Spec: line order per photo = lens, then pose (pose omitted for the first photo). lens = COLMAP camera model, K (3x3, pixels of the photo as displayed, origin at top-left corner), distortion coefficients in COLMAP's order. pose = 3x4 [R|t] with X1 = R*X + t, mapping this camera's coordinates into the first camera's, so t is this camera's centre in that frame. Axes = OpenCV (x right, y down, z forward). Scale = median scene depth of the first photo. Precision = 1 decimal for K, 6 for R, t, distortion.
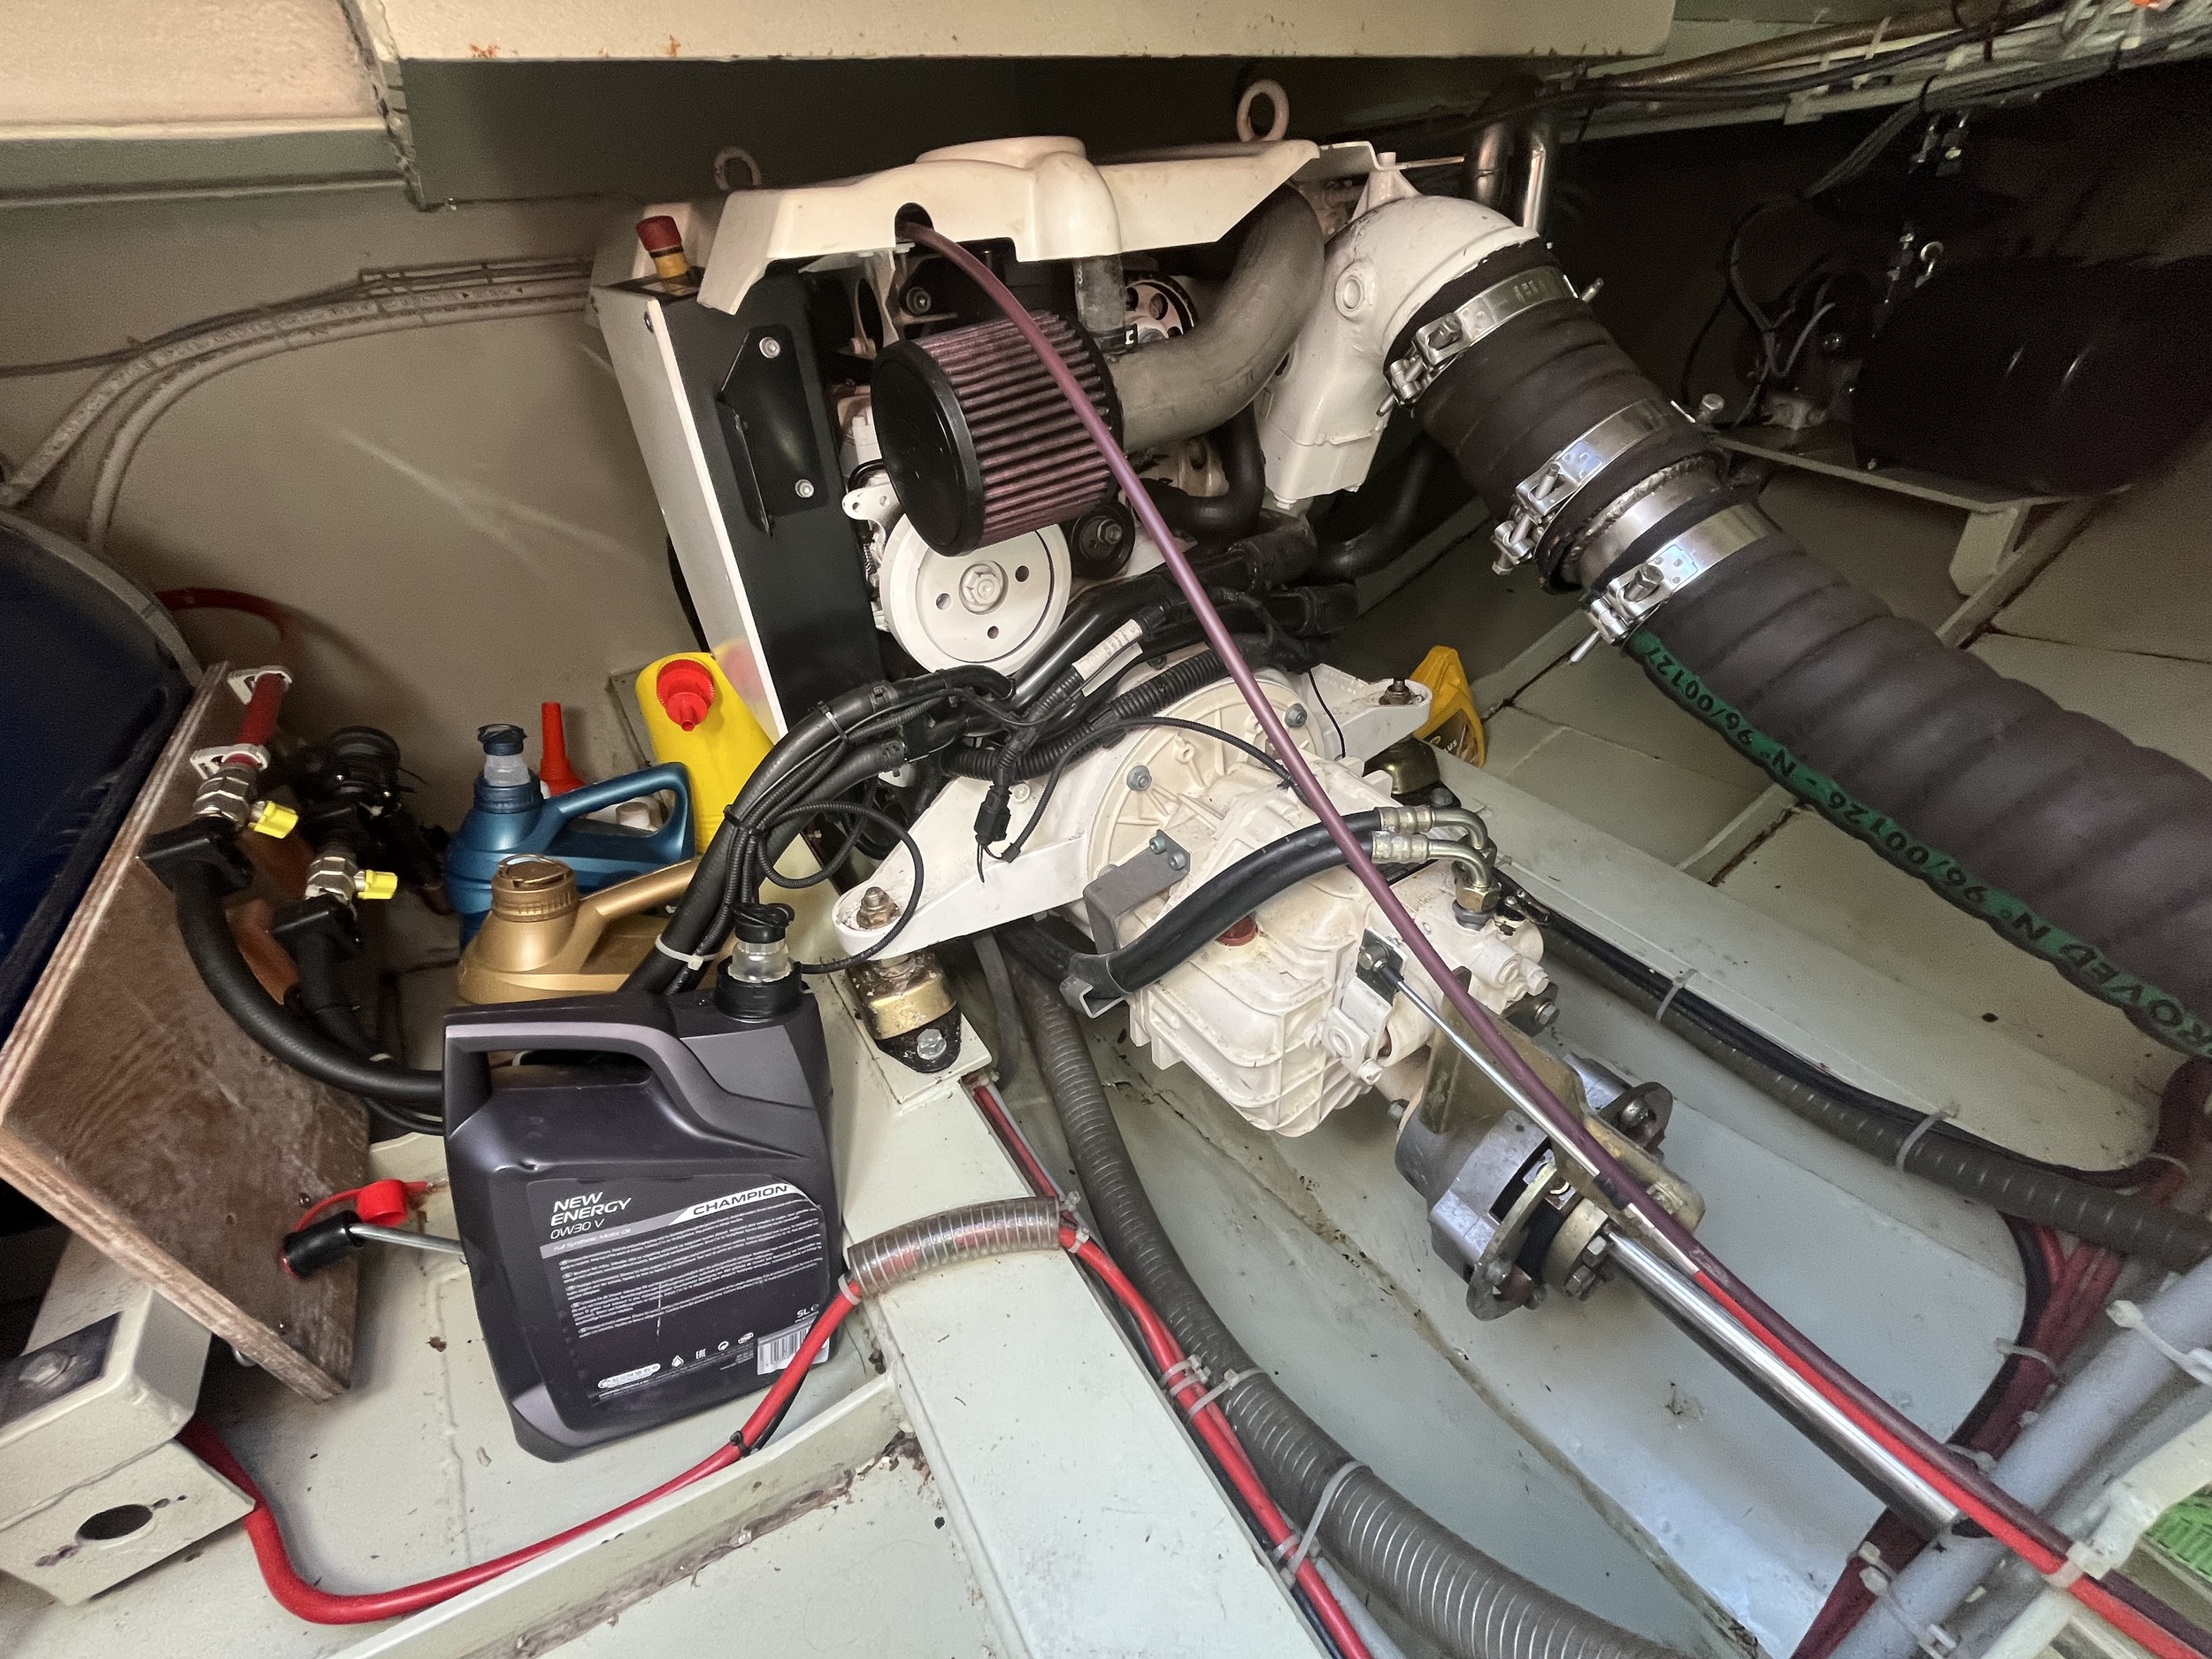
lens RADIAL K [[900.4, 0, 1105.5], [0, 900.4, 824.6], [0, 0, 1]] dist [-0.003101, 0.000199]
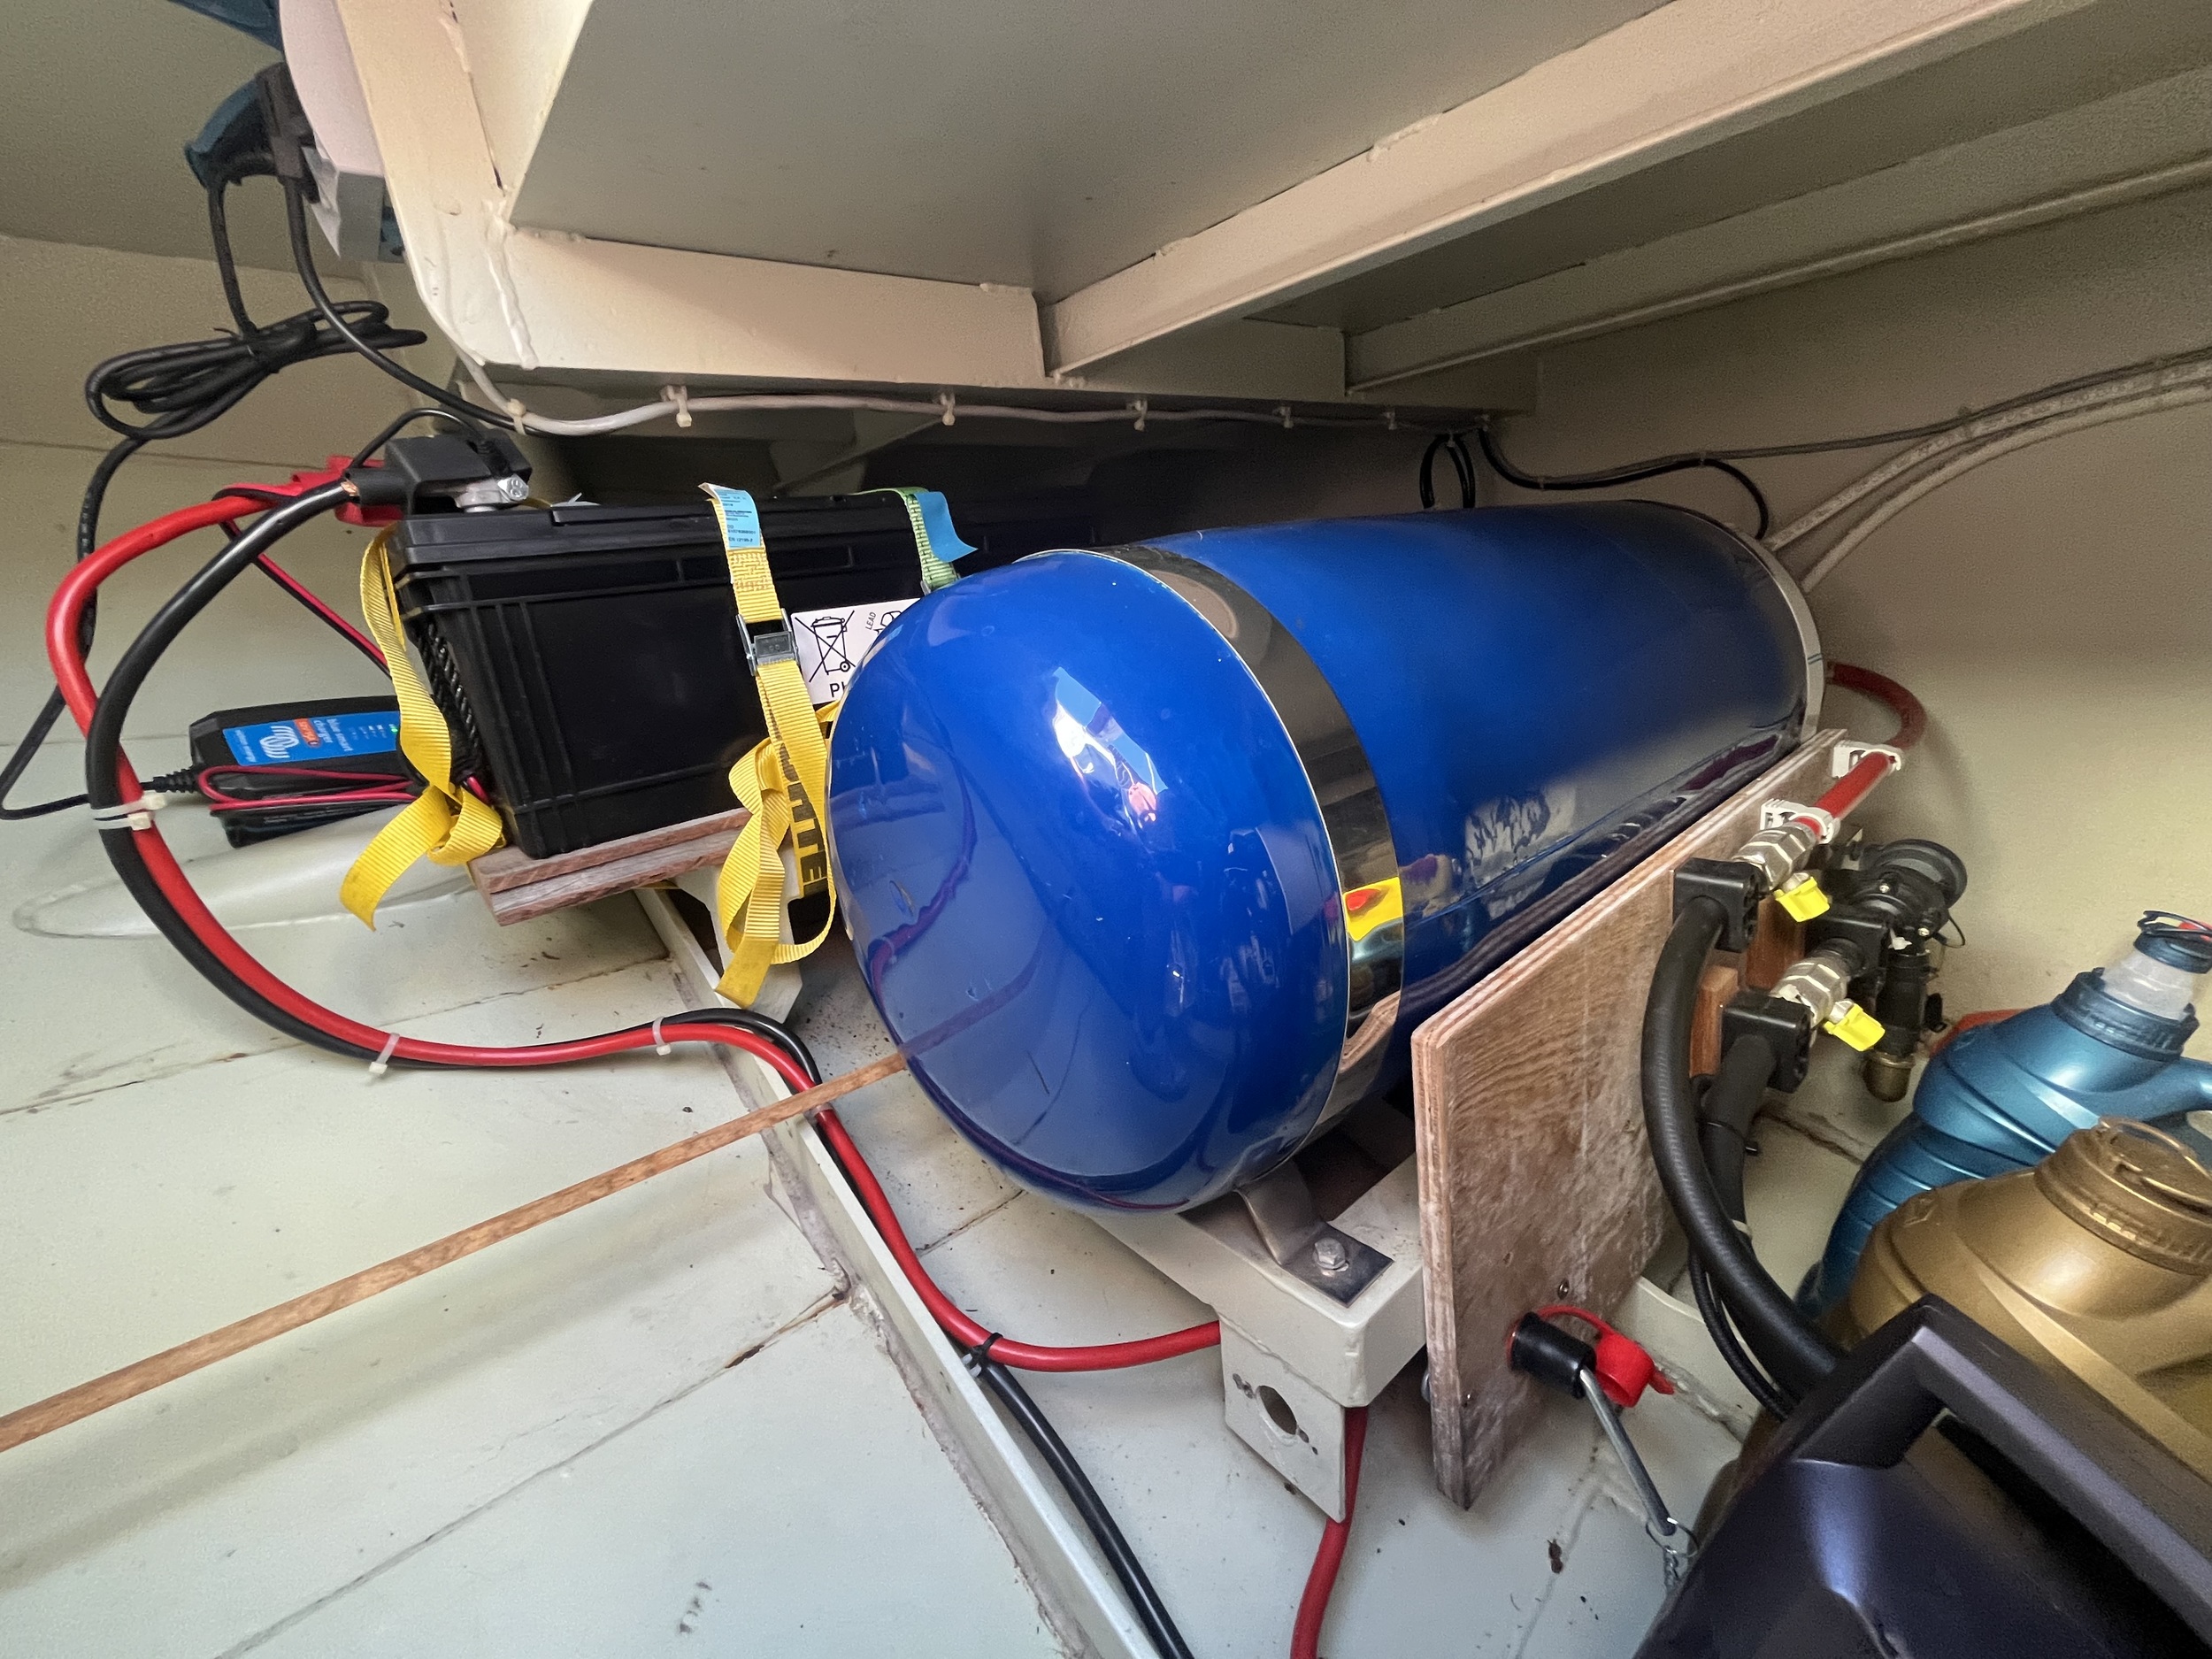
lens RADIAL K [[900.4, 0, 1105.5], [0, 900.4, 824.6], [0, 0, 1]] dist [-0.003101, 0.000199]
pose [[0.138834, 0.330091, -0.933684, -0.304102], [-0.468401, 0.852575, 0.231767, 0.052161], [0.872540, 0.405161, 0.272982, 0.214958]]
